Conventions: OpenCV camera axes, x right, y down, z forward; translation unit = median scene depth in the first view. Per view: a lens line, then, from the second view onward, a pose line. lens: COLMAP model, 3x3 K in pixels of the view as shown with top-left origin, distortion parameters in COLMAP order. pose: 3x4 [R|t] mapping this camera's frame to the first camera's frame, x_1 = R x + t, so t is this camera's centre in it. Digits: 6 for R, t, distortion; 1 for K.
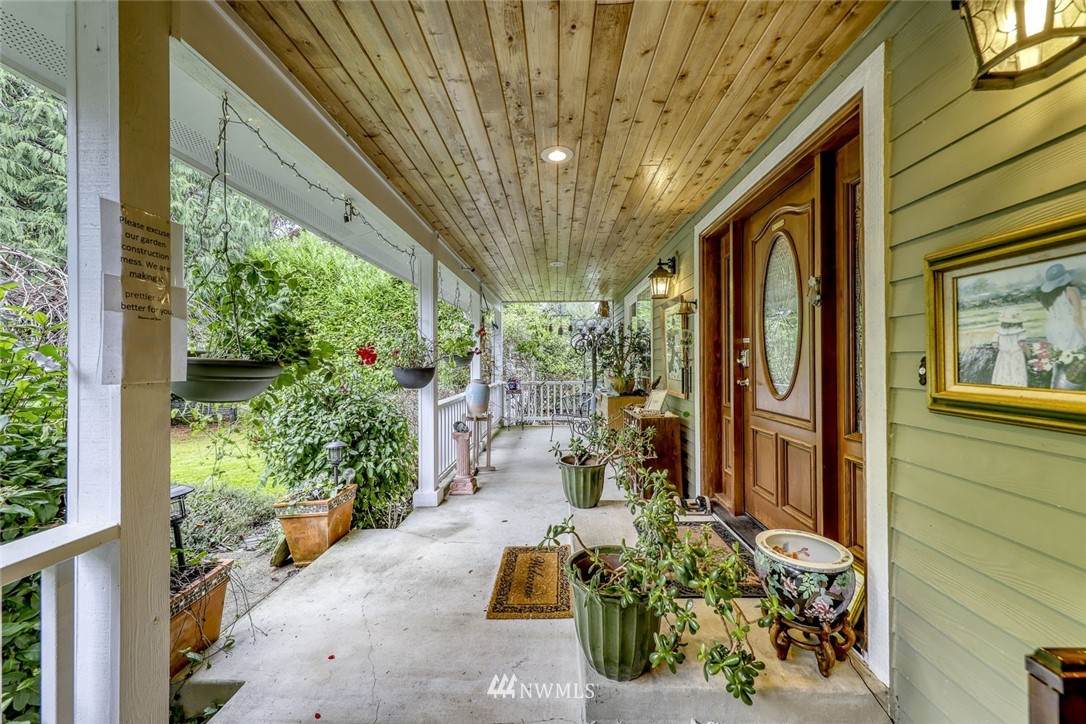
lens RADIAL K [[382.1, 0, 543.0], [0, 382.1, 362.0], [0, 0, 1]] dist [0.000829, 0.000038]
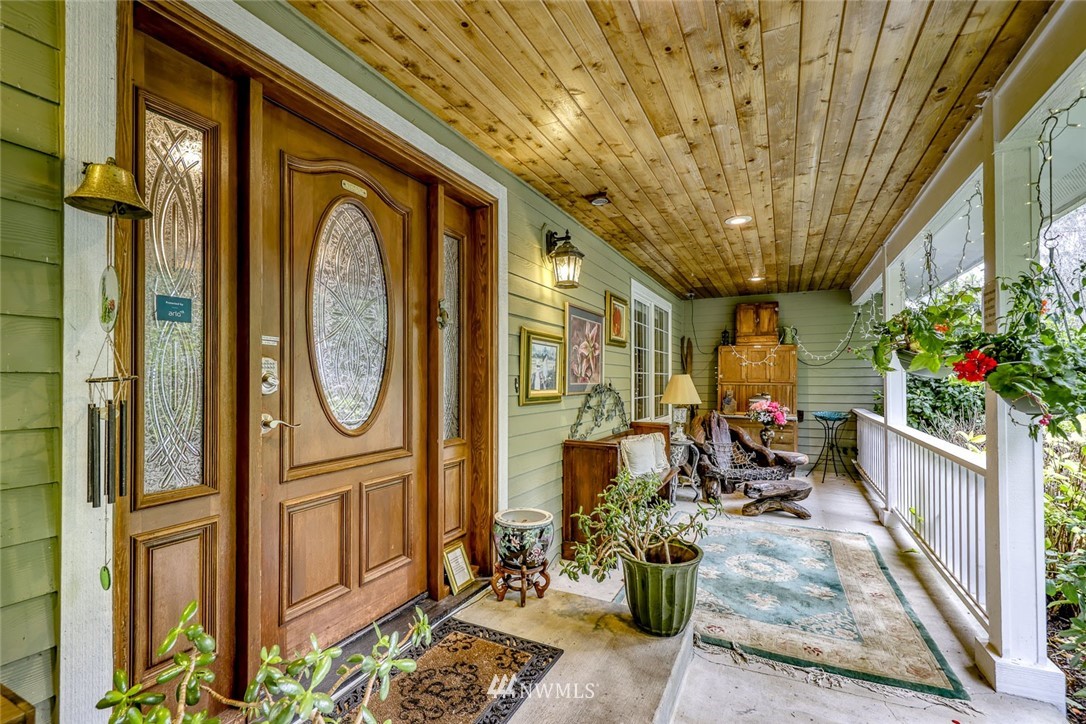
lens RADIAL K [[474.1, 0, 543.0], [0, 474.1, 362.0], [0, 0, 1]] dist [0.004245, 0.000341]
pose [[-0.912816, 0.021538, 0.407802, -0.069898], [0.008831, 0.999416, -0.033016, -0.004179], [-0.408275, -0.026536, -0.912473, 2.133689]]
